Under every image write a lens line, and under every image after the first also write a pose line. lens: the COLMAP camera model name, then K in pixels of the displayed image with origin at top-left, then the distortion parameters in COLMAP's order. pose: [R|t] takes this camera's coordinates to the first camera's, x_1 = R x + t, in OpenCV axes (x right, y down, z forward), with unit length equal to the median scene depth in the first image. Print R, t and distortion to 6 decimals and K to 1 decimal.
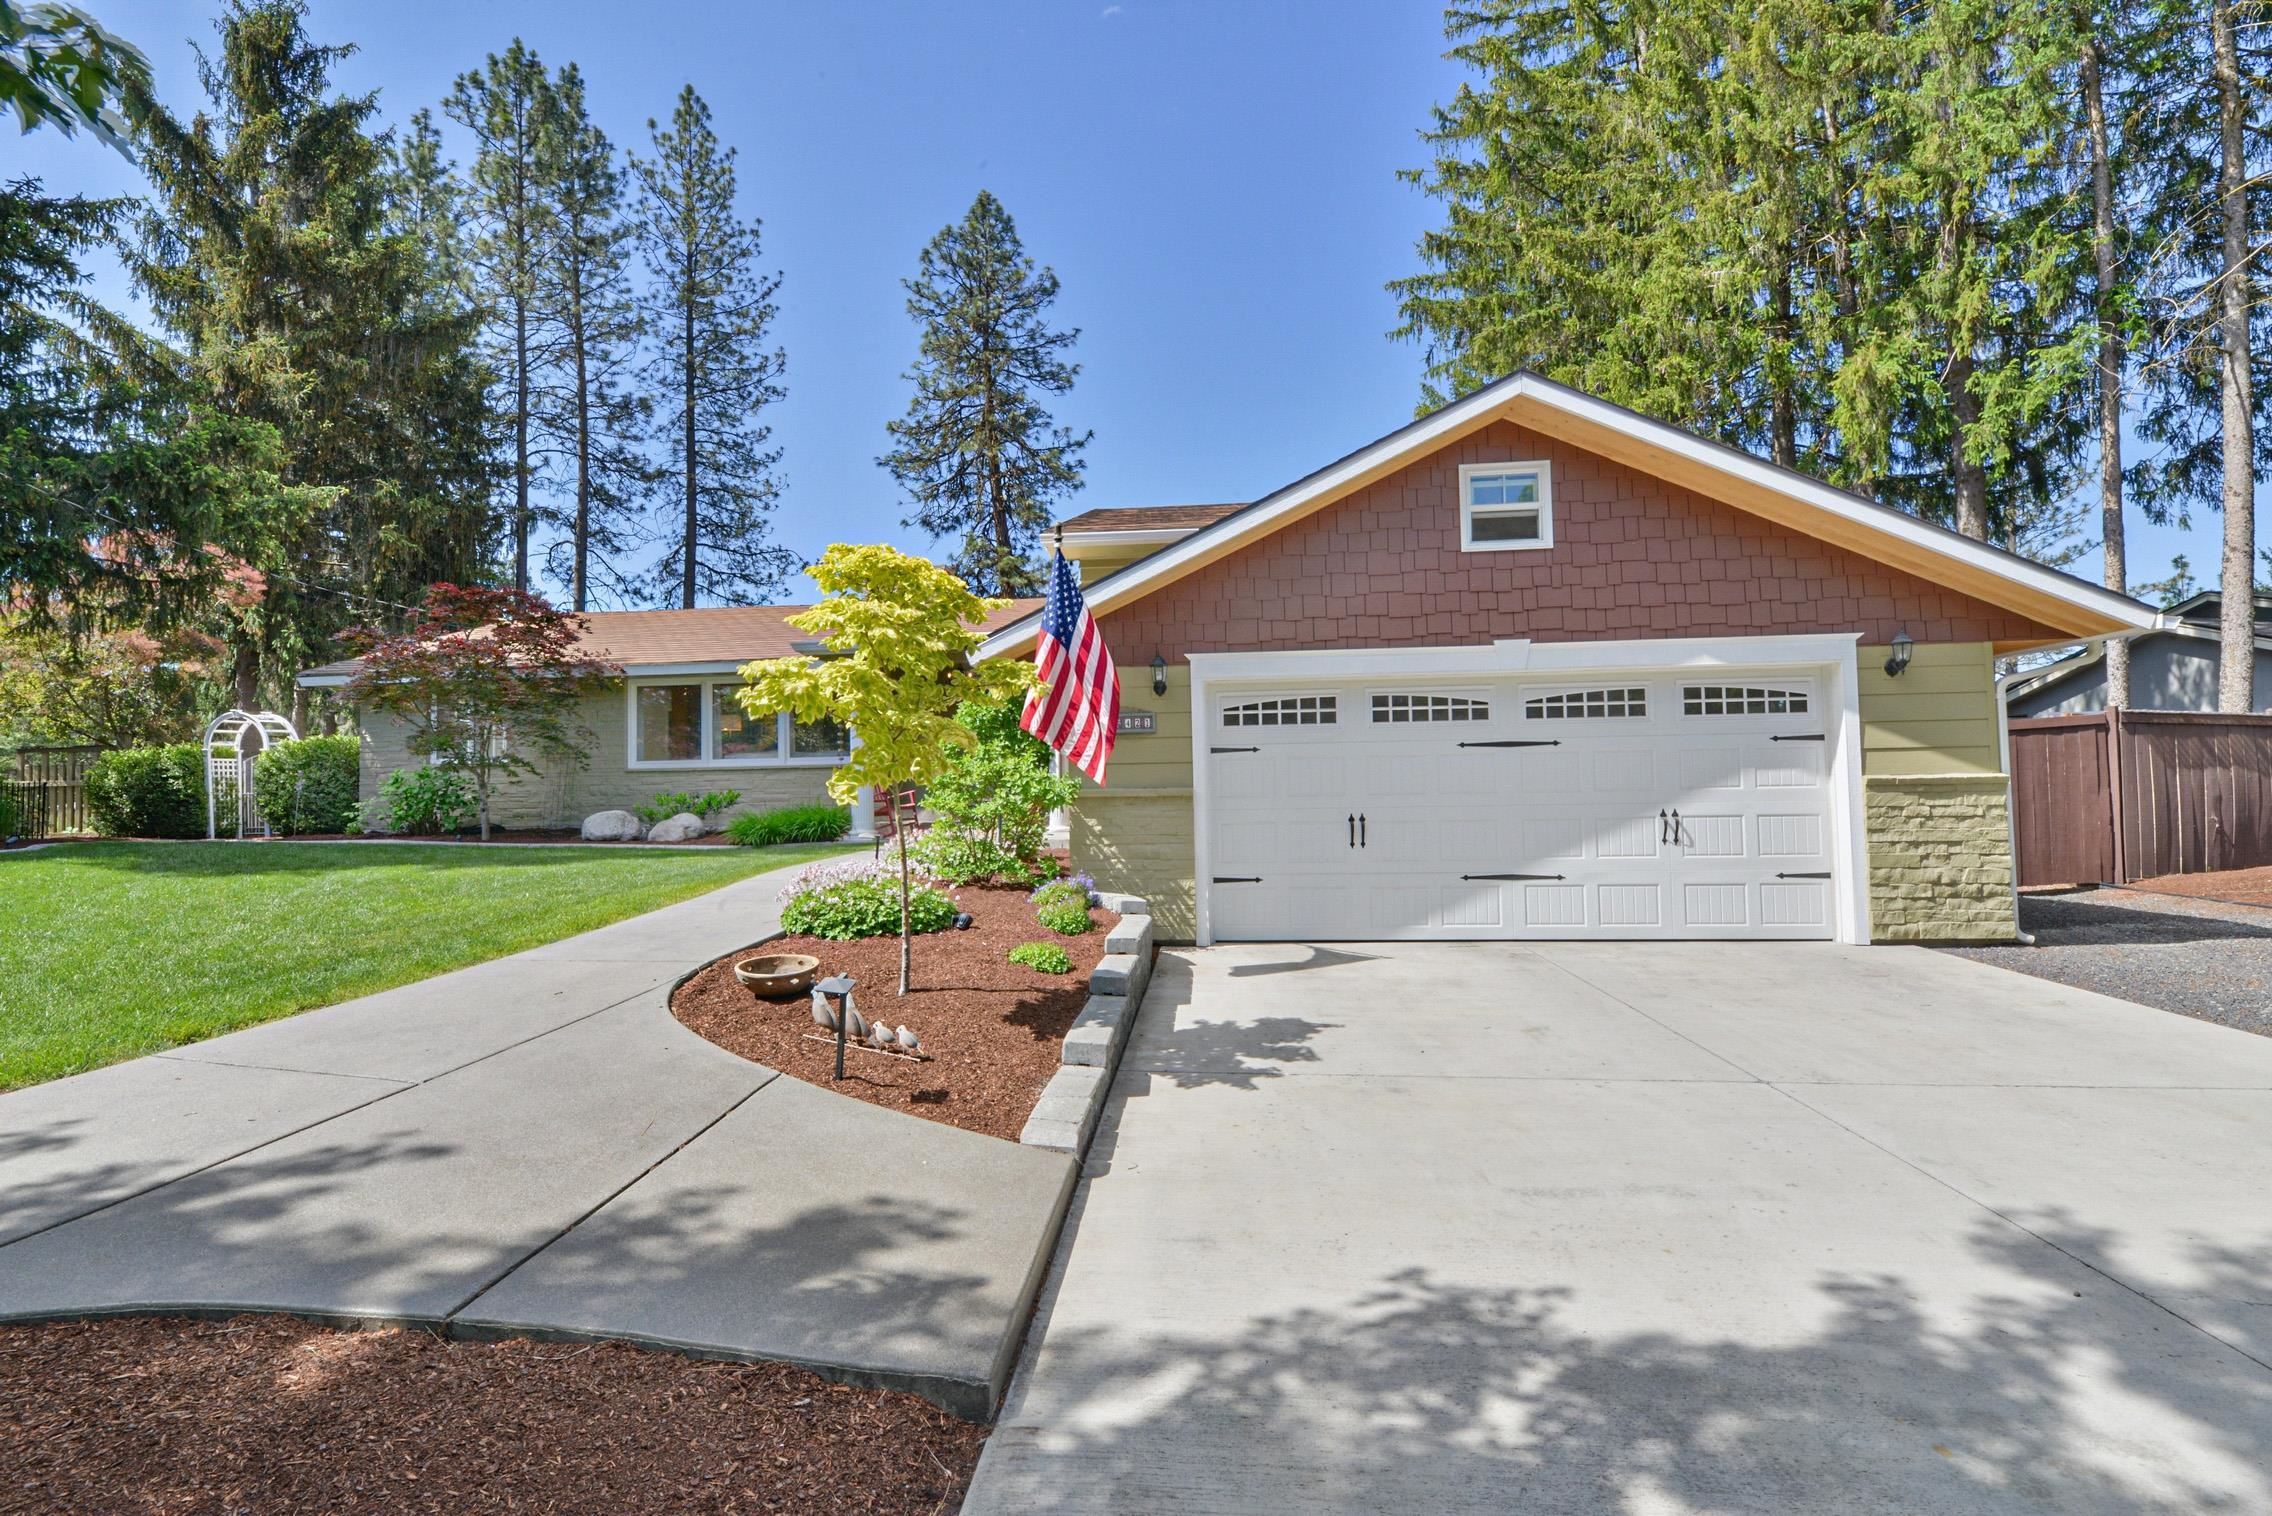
lens RADIAL K [[982.9, 0, 1138.9], [0, 982.9, 756.0], [0, 0, 1]] dist [0.004553, 0.000524]
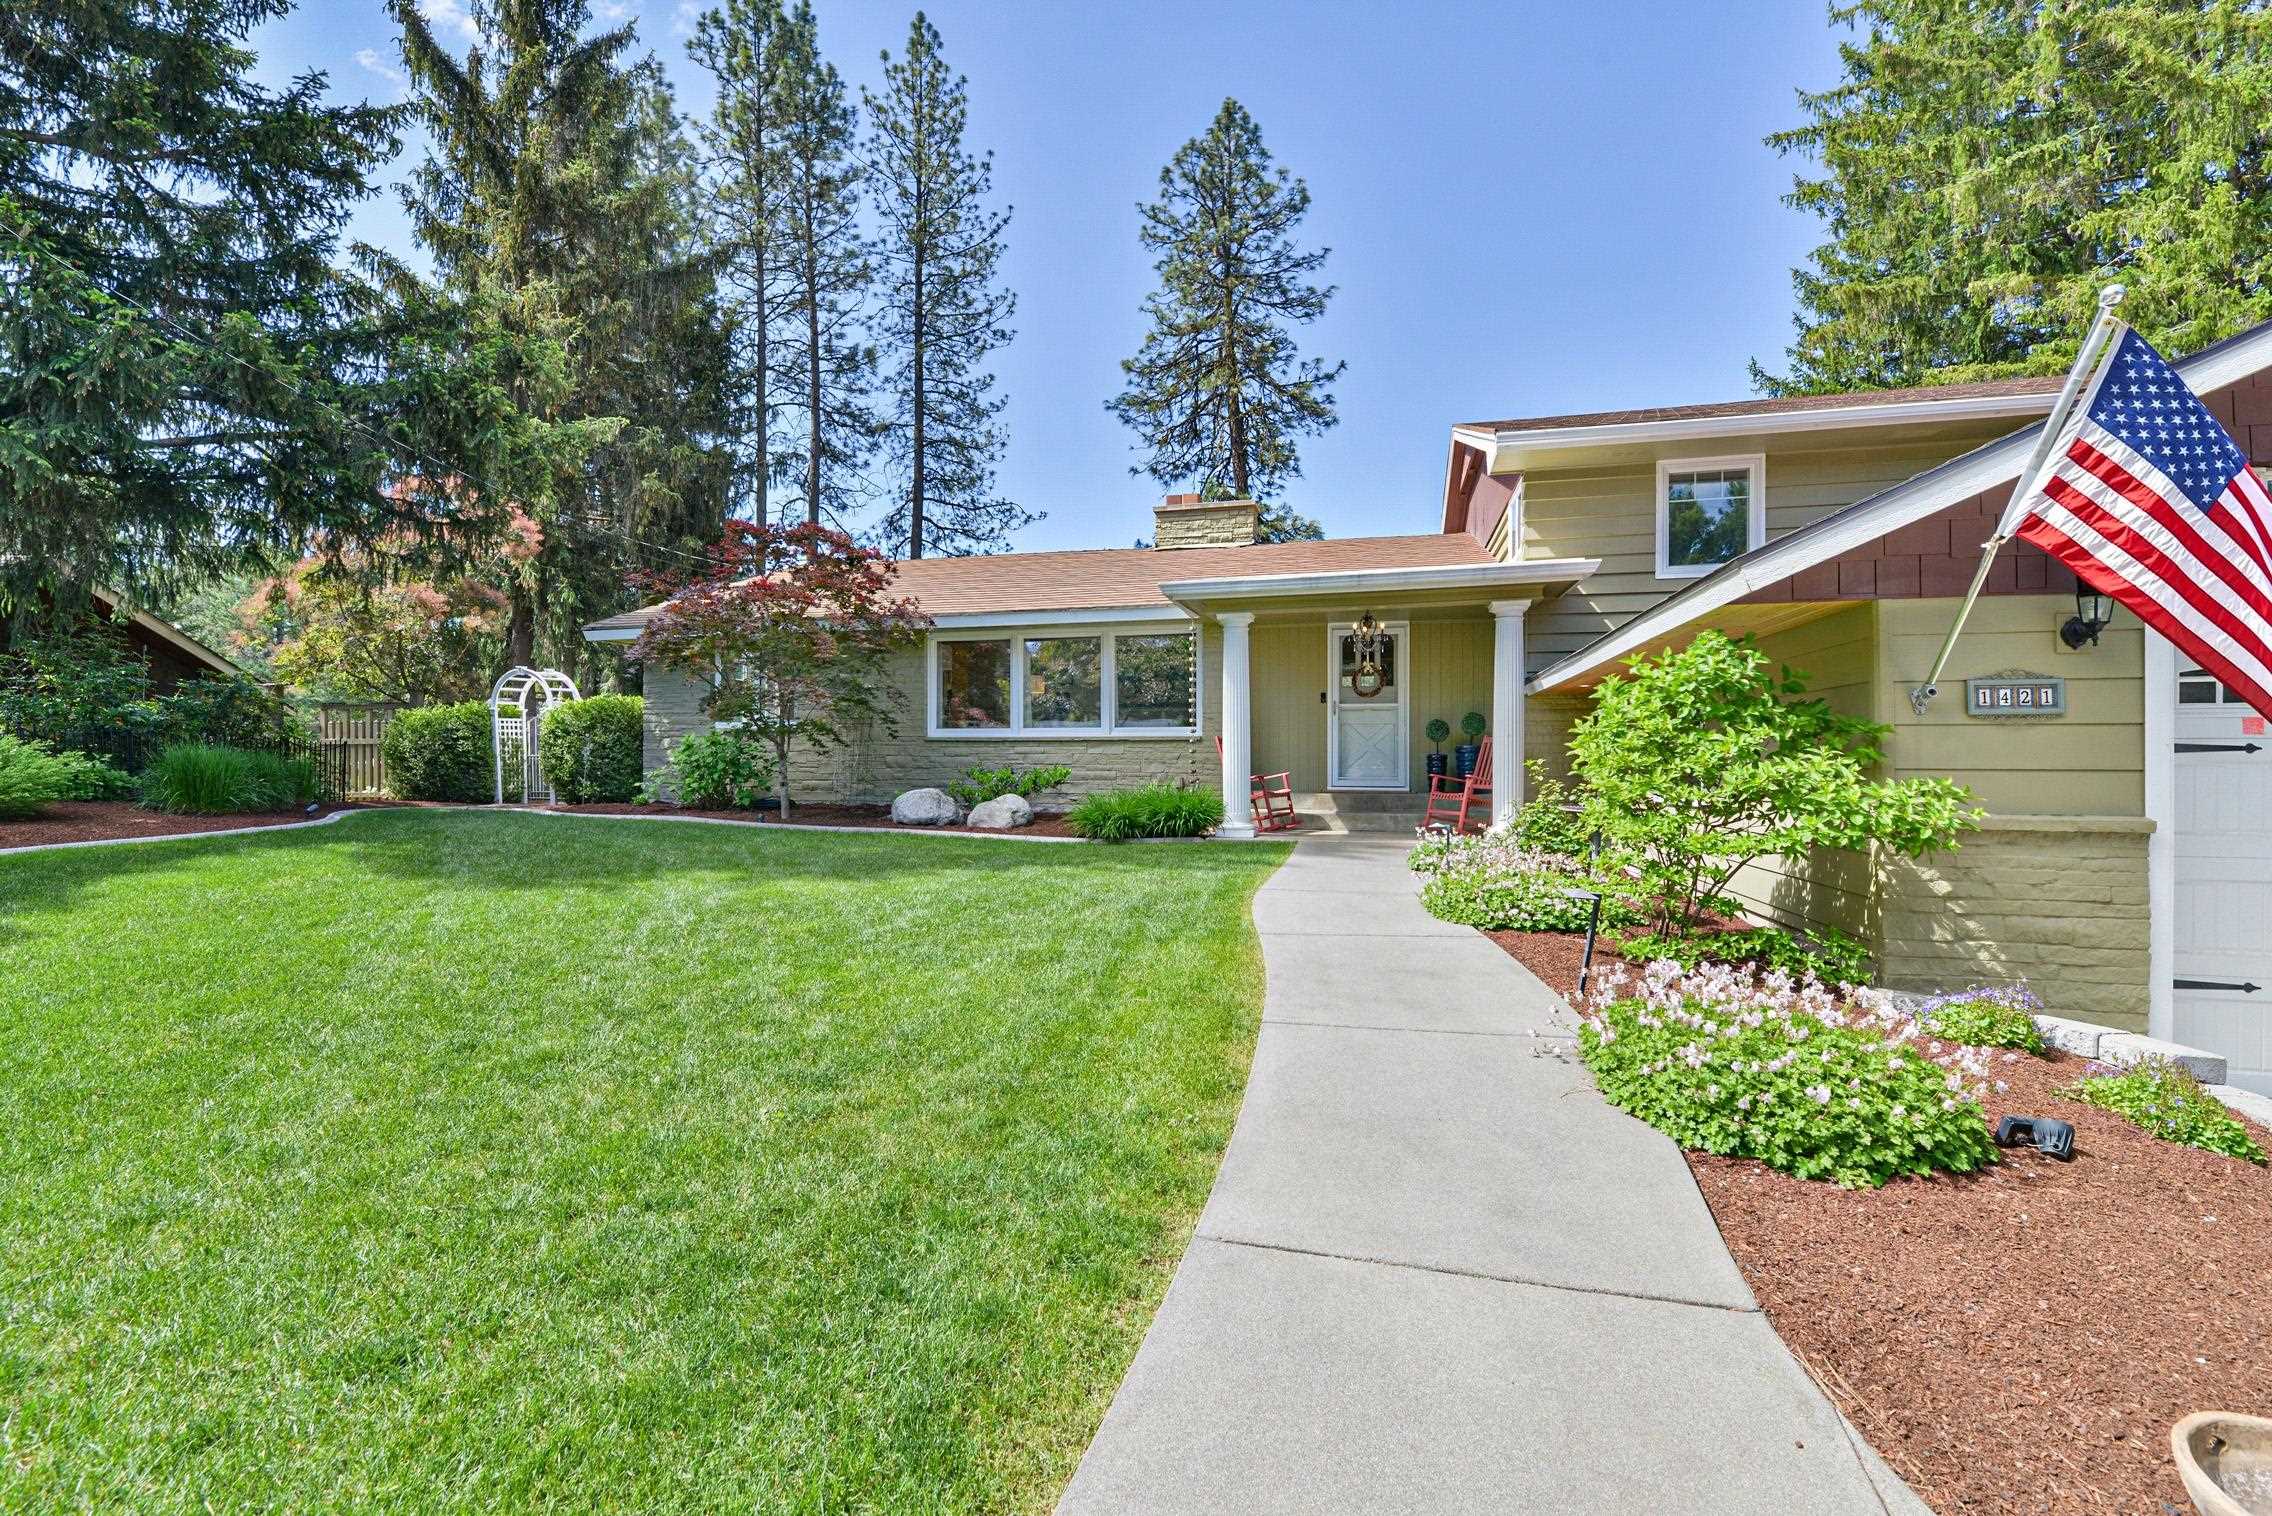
lens RADIAL K [[962.7, 0, 1142.5], [0, 962.7, 750.8], [0, 0, 1]] dist [0.003667, 0.001732]
pose [[0.988519, 0.018085, -0.150008, -0.146699], [-0.012719, 0.999247, 0.036651, -0.005904], [0.150557, -0.034322, 0.988005, 0.138991]]
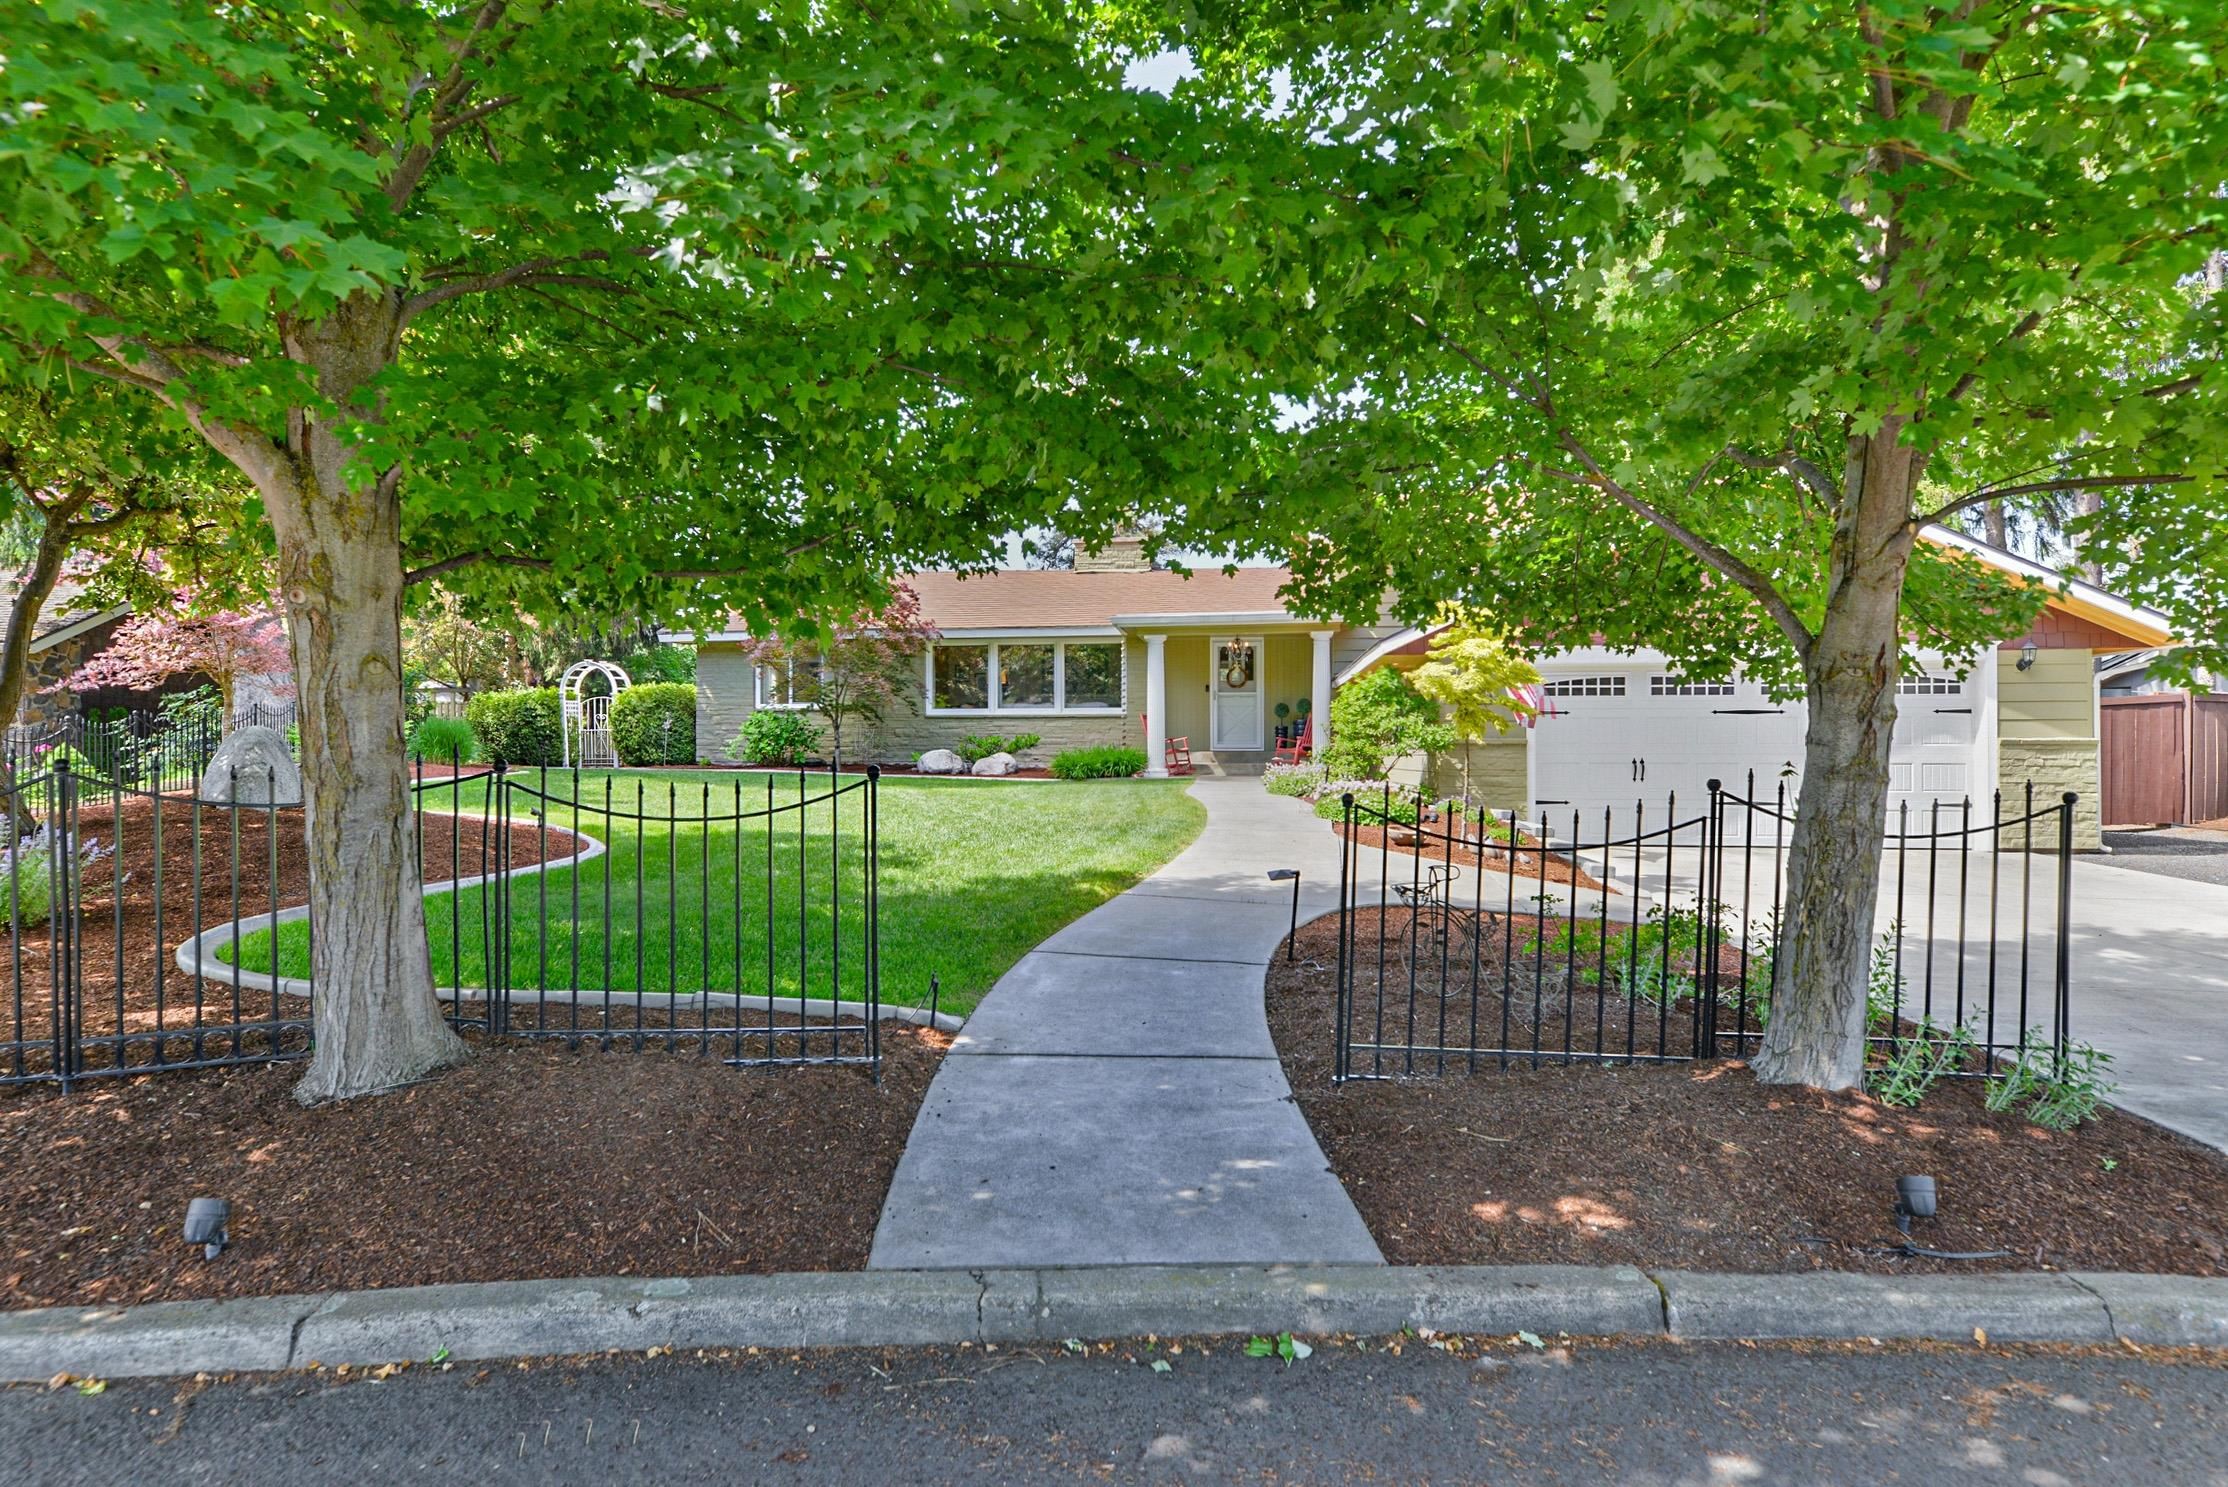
lens RADIAL K [[1086.0, 0, 1118.0], [0, 1086.0, 743.2], [0, 0, 1]] dist [0.006043, 0.000690]
pose [[0.999628, 0.016644, -0.021594, -0.182644], [-0.015824, 0.999168, 0.037596, -0.004181], [0.022202, -0.037241, 0.999060, -0.220477]]
